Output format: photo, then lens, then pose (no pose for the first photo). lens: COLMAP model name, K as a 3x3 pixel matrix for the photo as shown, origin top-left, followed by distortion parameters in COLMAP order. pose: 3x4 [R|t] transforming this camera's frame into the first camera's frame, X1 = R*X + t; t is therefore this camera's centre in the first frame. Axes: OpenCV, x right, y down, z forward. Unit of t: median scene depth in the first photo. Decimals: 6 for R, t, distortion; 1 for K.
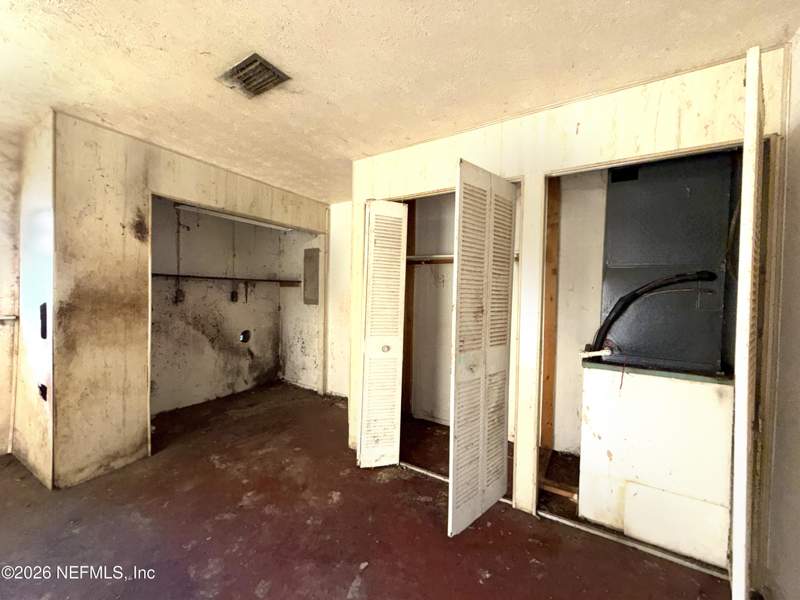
lens RADIAL K [[317.3, 0, 400.0], [0, 317.3, 300.0], [0, 0, 1]] dist [-0.000423, -0.000039]
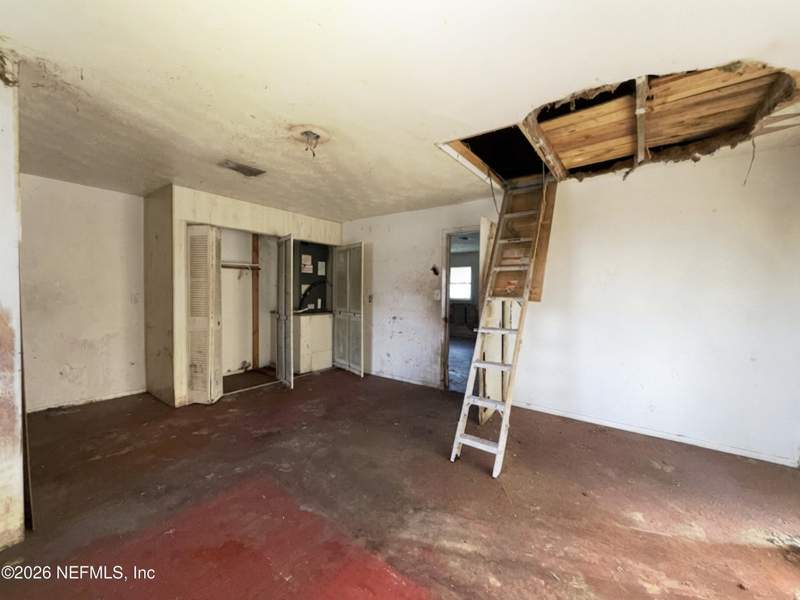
lens RADIAL K [[317.3, 0, 400.0], [0, 317.3, 300.0], [0, 0, 1]] dist [-0.000423, -0.000039]
pose [[0.072634, -0.045382, 0.996326, -1.307476], [0.009851, 0.998948, 0.044783, -0.019856], [-0.997310, 0.006562, 0.073004, -0.002849]]
